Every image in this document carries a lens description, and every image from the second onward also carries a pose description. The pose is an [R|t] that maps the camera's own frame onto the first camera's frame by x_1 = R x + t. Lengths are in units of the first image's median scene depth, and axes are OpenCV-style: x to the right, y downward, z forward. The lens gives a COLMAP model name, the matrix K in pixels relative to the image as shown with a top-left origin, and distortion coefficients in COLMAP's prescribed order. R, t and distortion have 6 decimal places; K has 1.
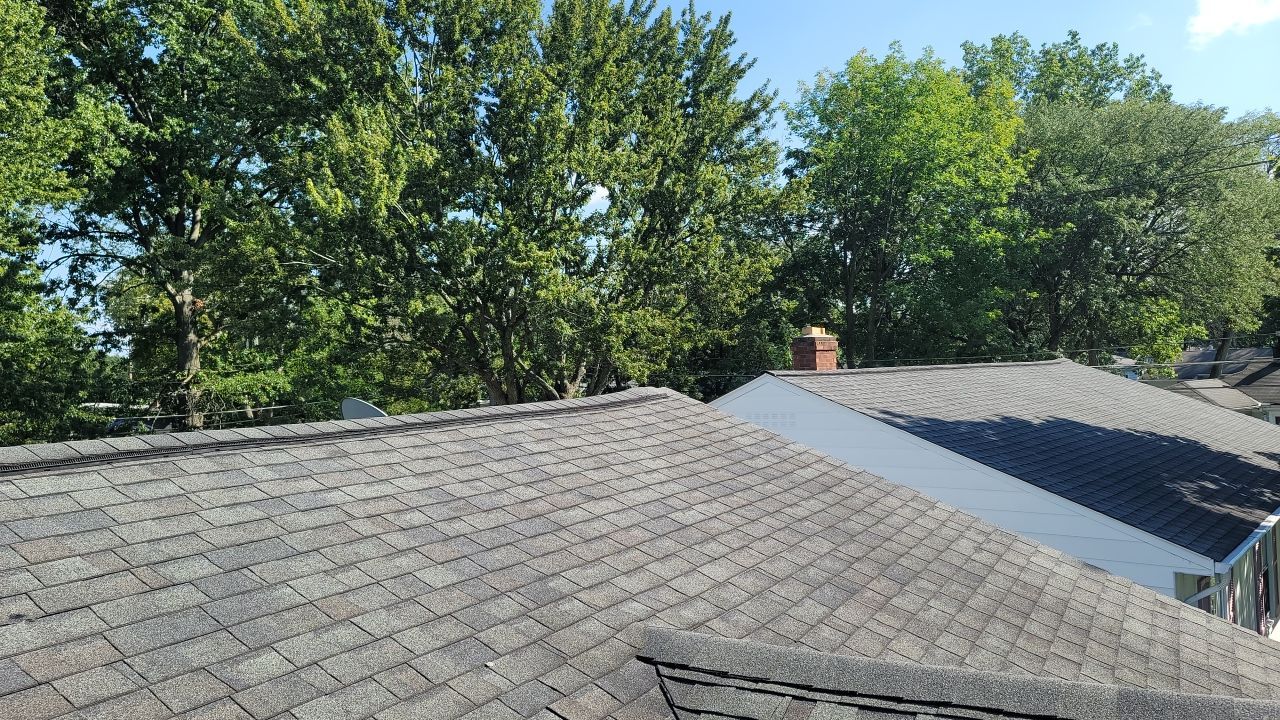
lens RADIAL K [[941.0, 0, 643.5], [0, 941.0, 359.3], [0, 0, 1]] dist [0.088149, -0.081734]
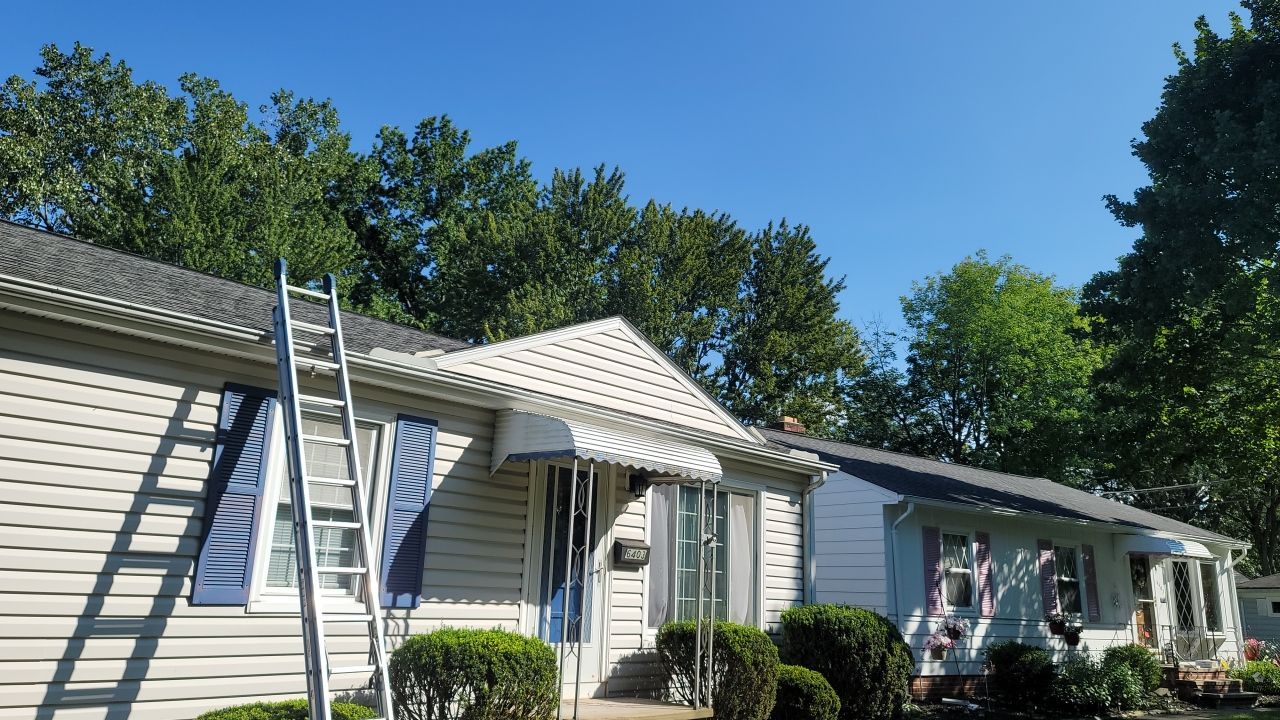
lens RADIAL K [[948.7, 0, 636.4], [0, 948.7, 365.9], [0, 0, 1]] dist [0.070907, -0.063220]
pose [[0.967550, 0.015951, -0.252175, 0.149826], [-0.072492, 0.973576, -0.216554, 0.104565], [0.242057, 0.227807, 0.943139, -0.219498]]
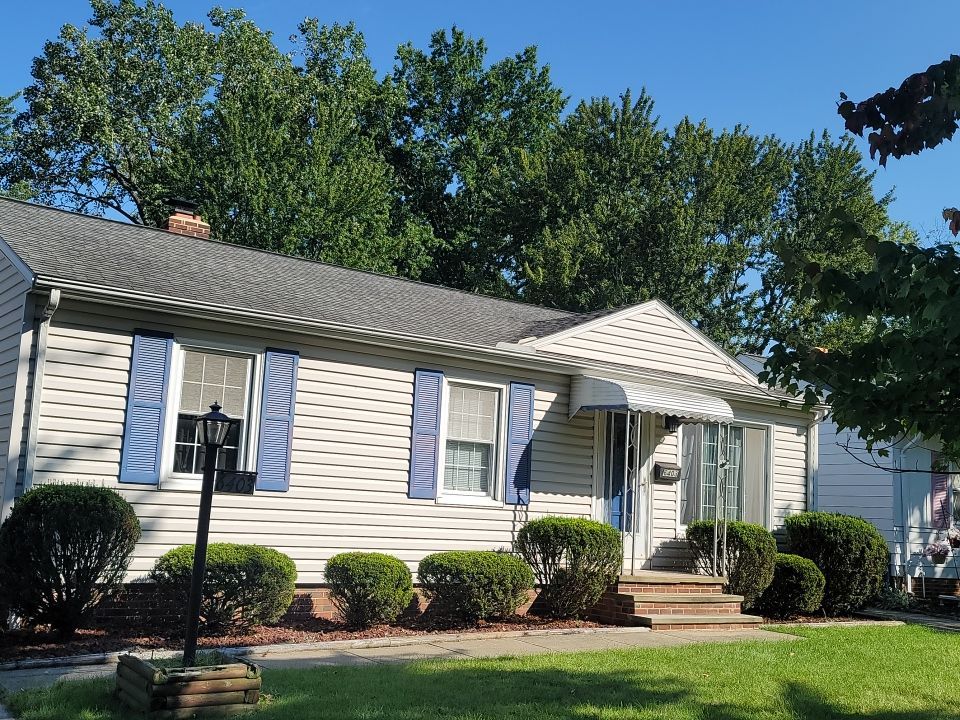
lens RADIAL K [[1084.9, 0, 428.6], [0, 1084.9, 358.3], [0, 0, 1]] dist [0.009780, 0.014657]
pose [[0.889805, 0.025340, -0.455637, 0.197664], [-0.085261, 0.990107, -0.111439, 0.109801], [0.448305, 0.138007, 0.883163, -0.403903]]
